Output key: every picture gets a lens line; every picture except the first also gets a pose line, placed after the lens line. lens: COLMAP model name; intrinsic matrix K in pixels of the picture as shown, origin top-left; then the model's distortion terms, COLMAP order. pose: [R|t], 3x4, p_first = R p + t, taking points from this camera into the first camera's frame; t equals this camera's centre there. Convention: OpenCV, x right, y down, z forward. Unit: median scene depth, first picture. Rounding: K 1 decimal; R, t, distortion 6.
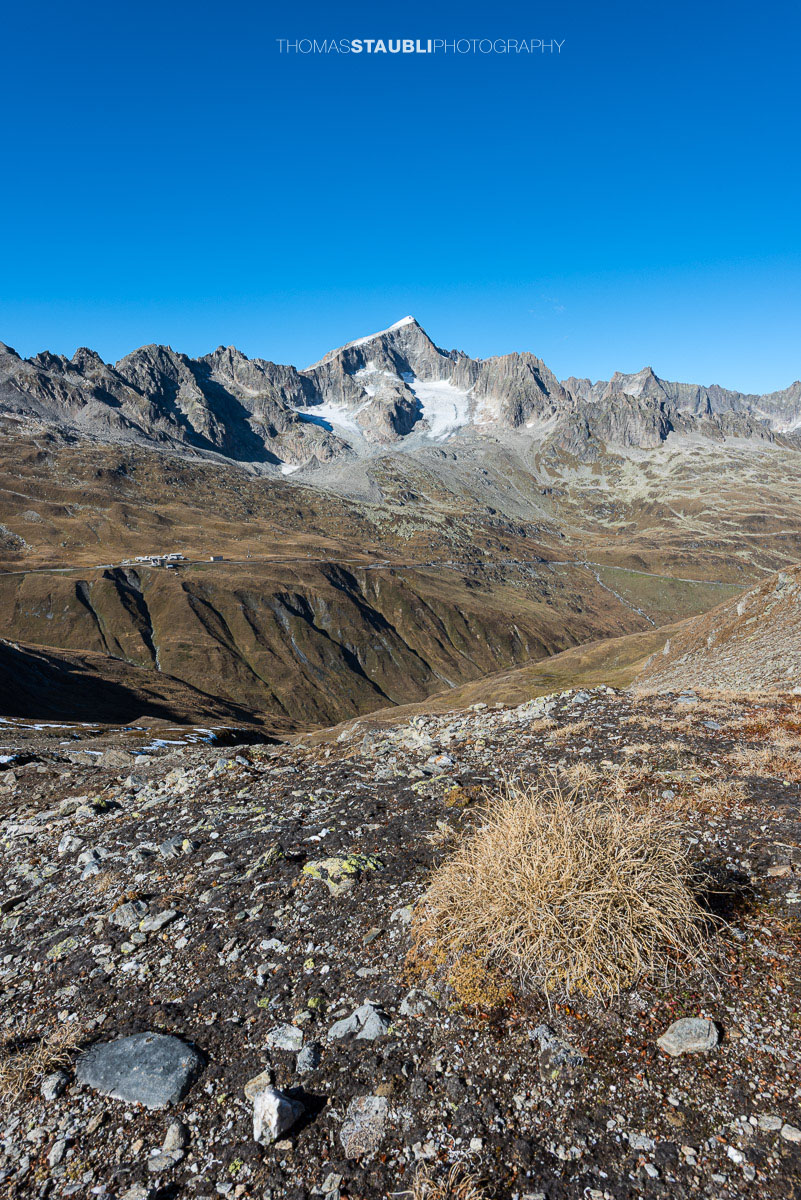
lens RADIAL K [[790.7, 0, 403.4], [0, 790.7, 598.3], [0, 0, 1]] dist [0.046068, -0.001474]
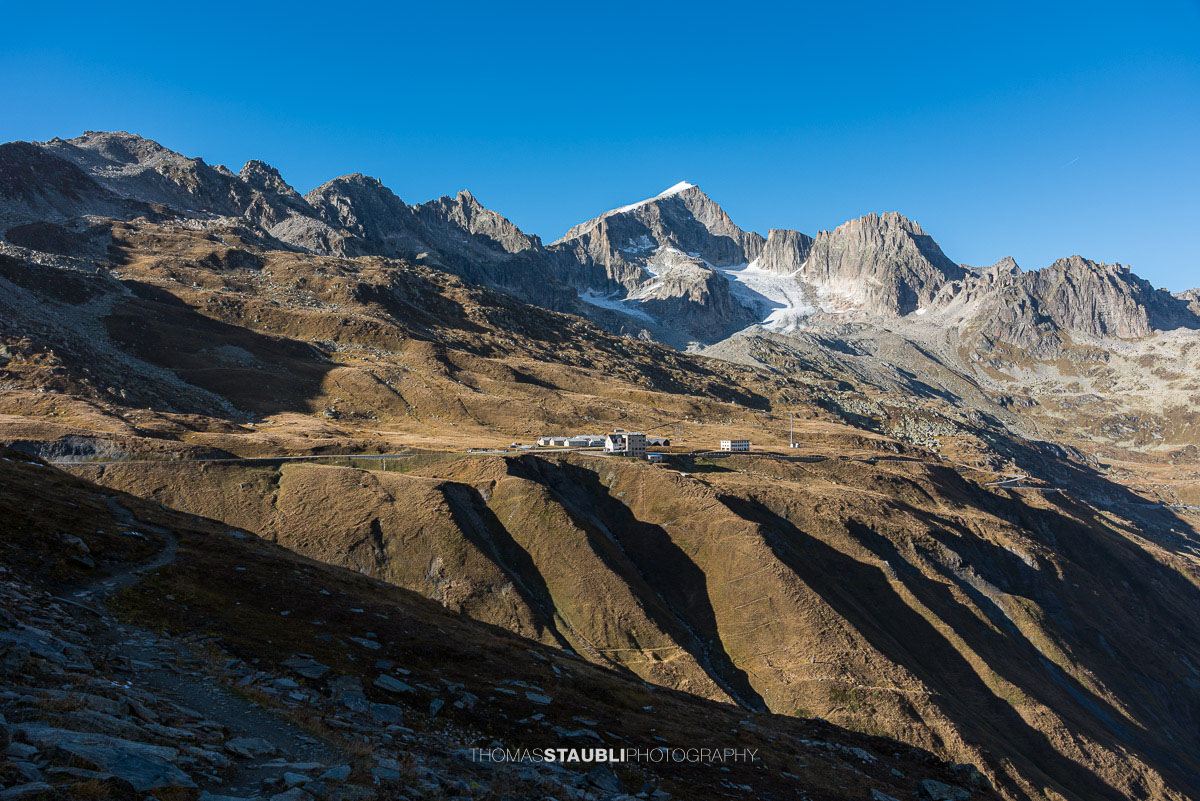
lens RADIAL K [[989.1, 0, 596.8], [0, 989.1, 404.6], [0, 0, 1]] dist [0.008635, -0.022843]
pose [[0.998984, -0.003832, 0.044896, -0.154256], [0.012441, 0.981104, -0.193083, 0.009941], [-0.043307, 0.193446, 0.980155, 0.255691]]
